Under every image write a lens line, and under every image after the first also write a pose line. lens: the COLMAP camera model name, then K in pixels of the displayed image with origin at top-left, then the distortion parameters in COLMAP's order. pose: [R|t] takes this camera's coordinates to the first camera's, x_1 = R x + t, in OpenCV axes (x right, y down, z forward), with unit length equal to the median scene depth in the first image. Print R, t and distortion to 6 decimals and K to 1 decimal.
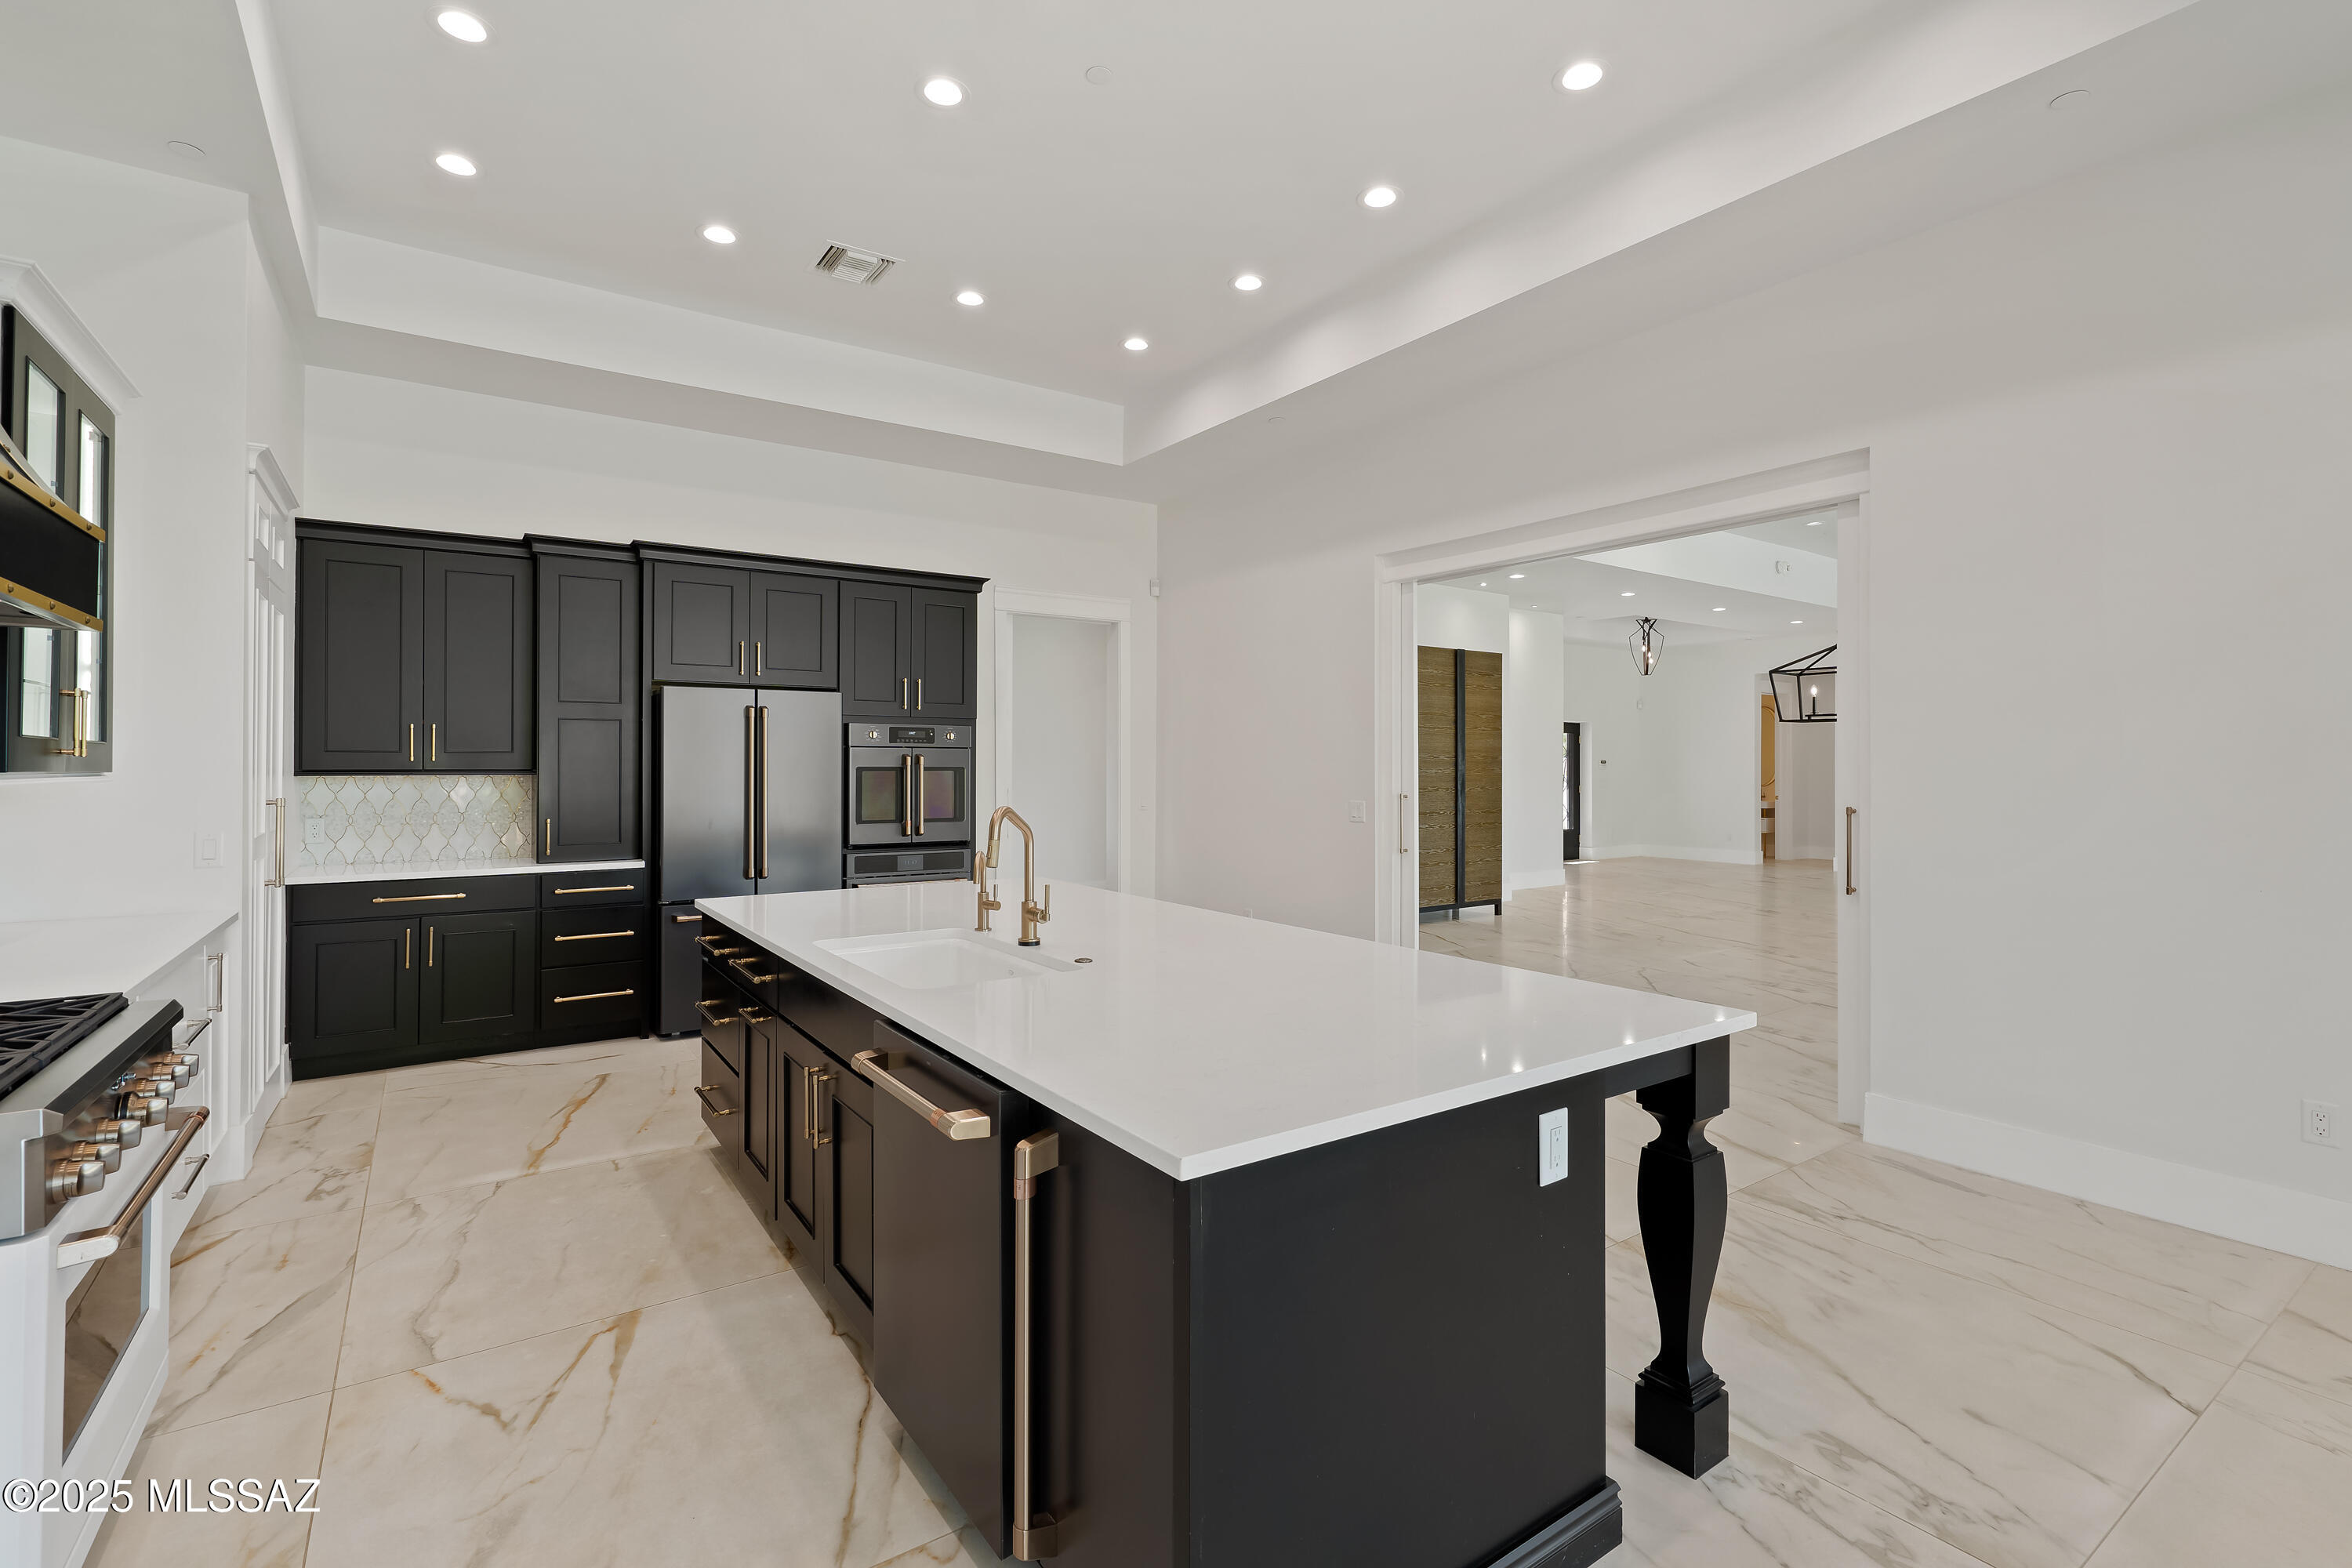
lens RADIAL K [[1061.4, 0, 1188.8], [0, 1061.4, 767.5], [0, 0, 1]] dist [0.002121, 0.000301]
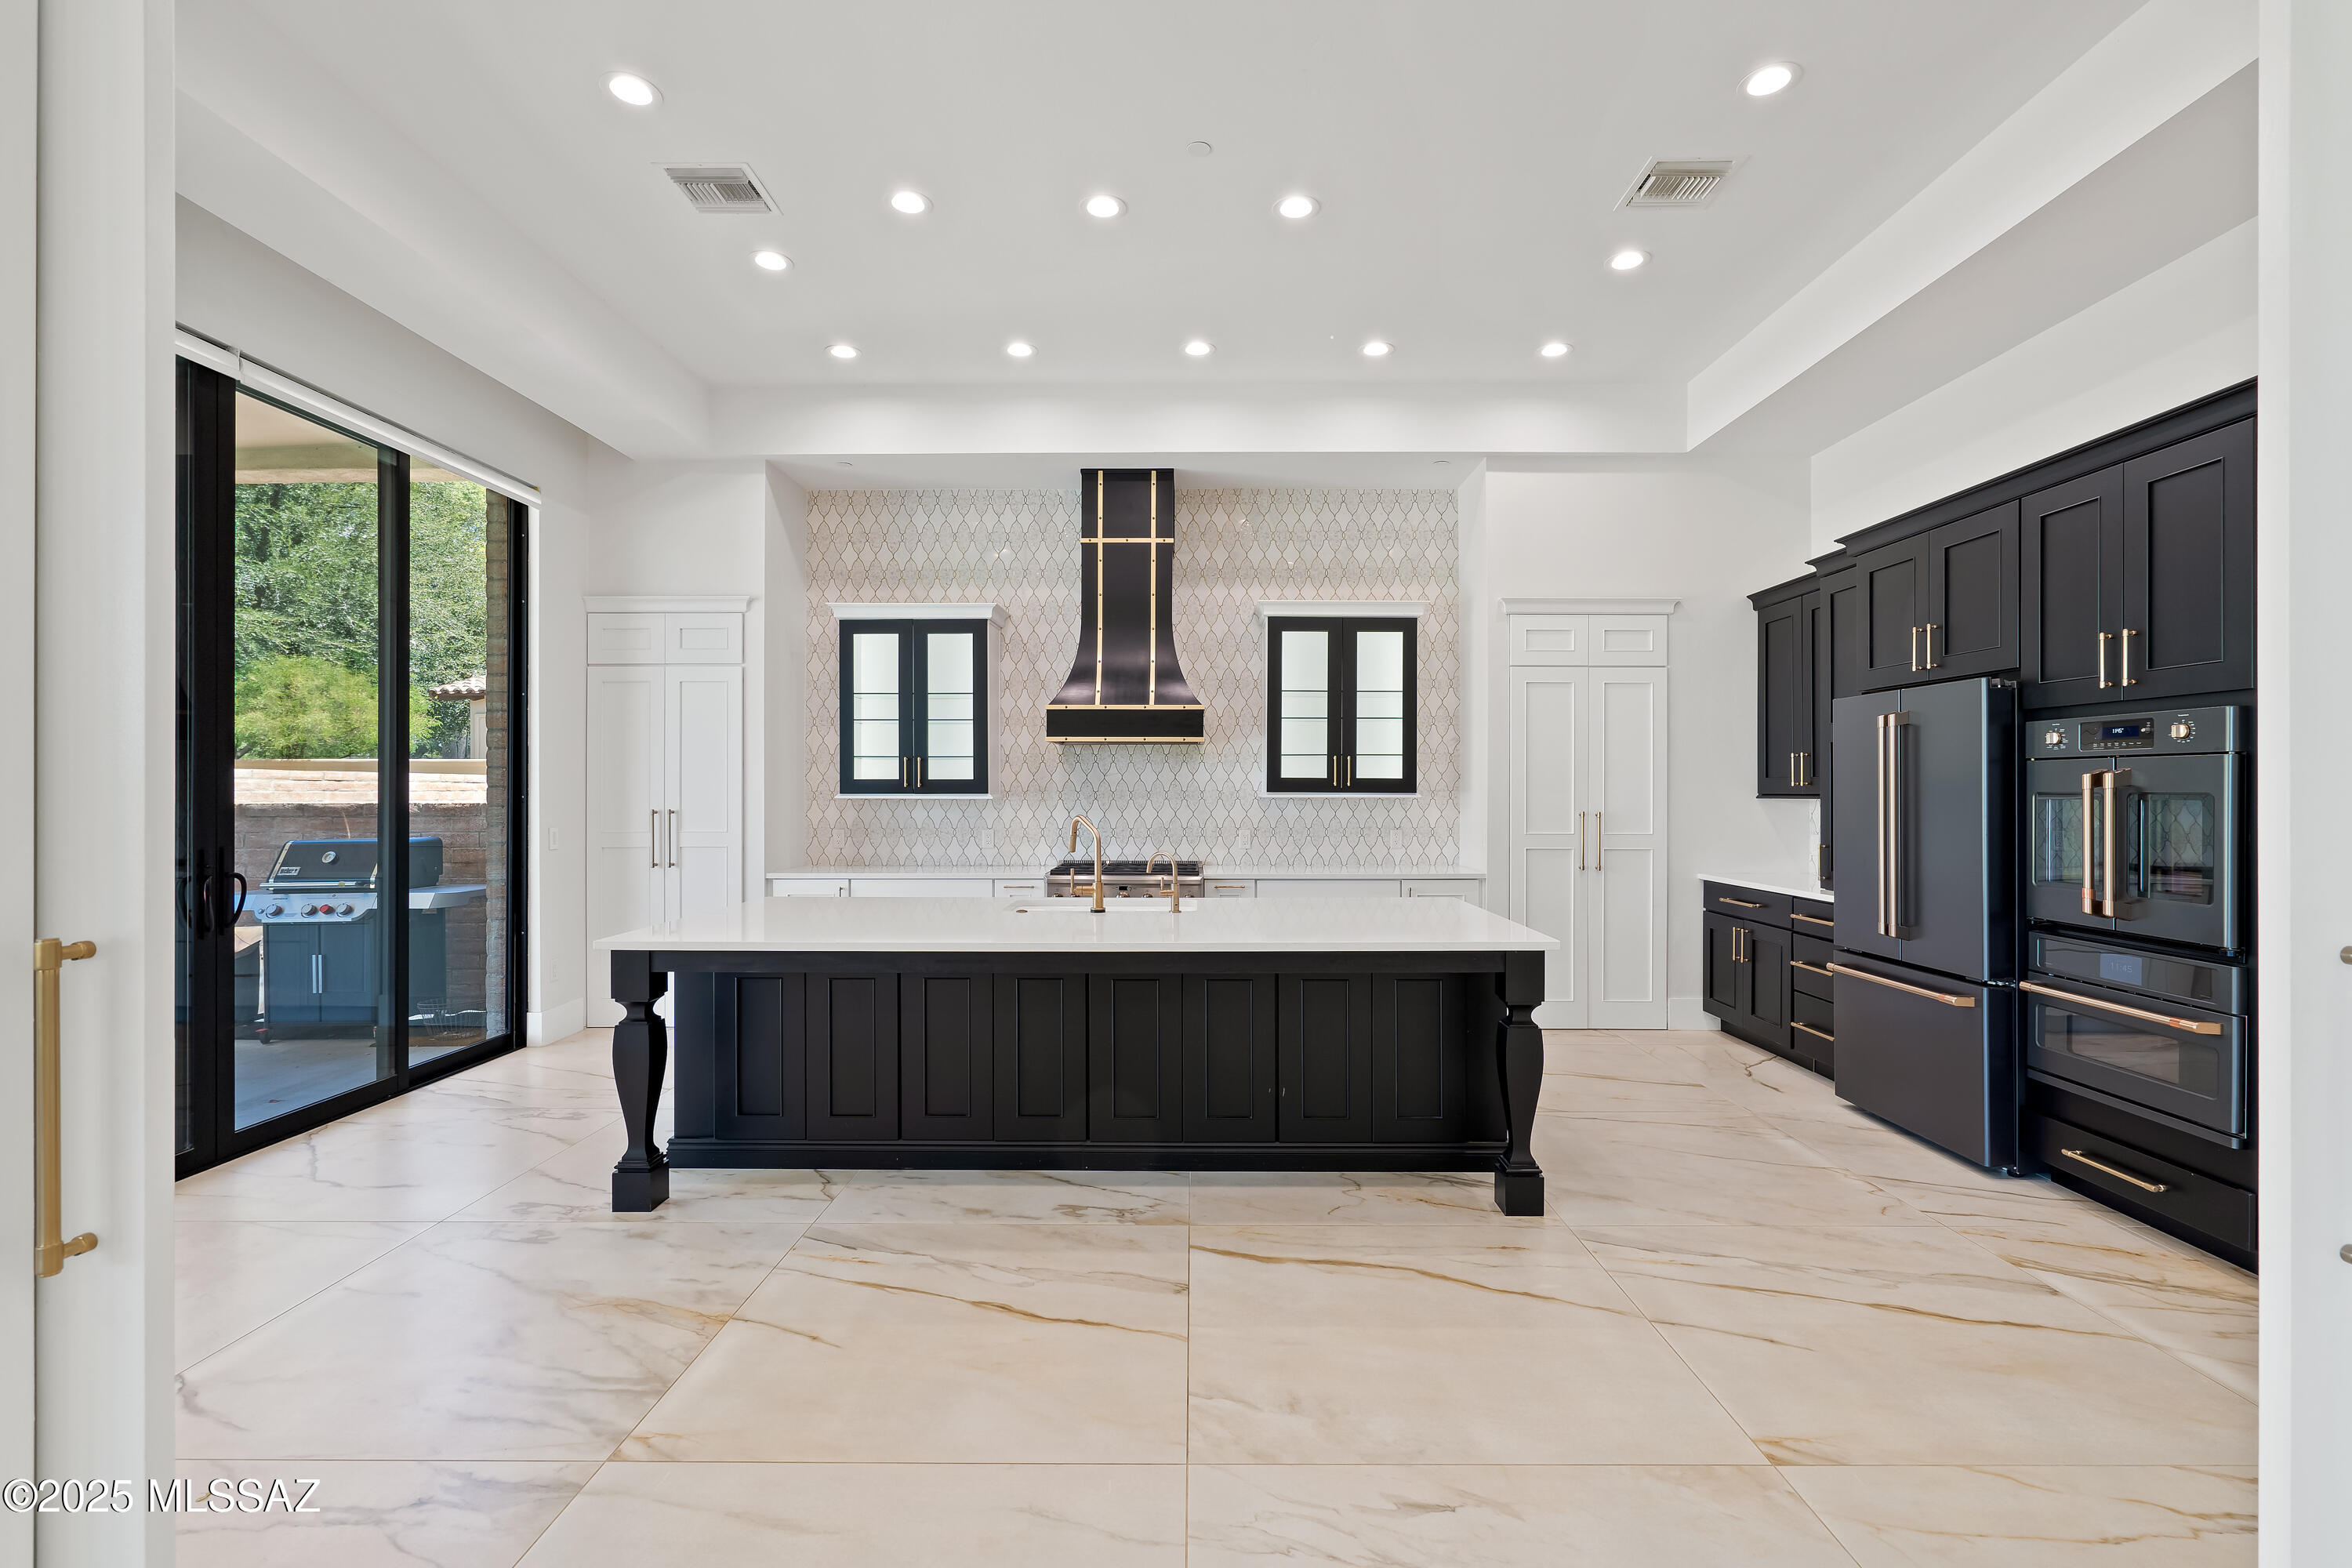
lens RADIAL K [[1061.4, 0, 1183.0], [0, 1061.4, 782.9], [0, 0, 1]] dist [0.002121, 0.000301]
pose [[-0.579357, -0.005412, -0.815056, 0.561966], [-0.009476, 0.999955, 0.000095, -0.004854], [0.815019, 0.007779, -0.579382, 1.118191]]
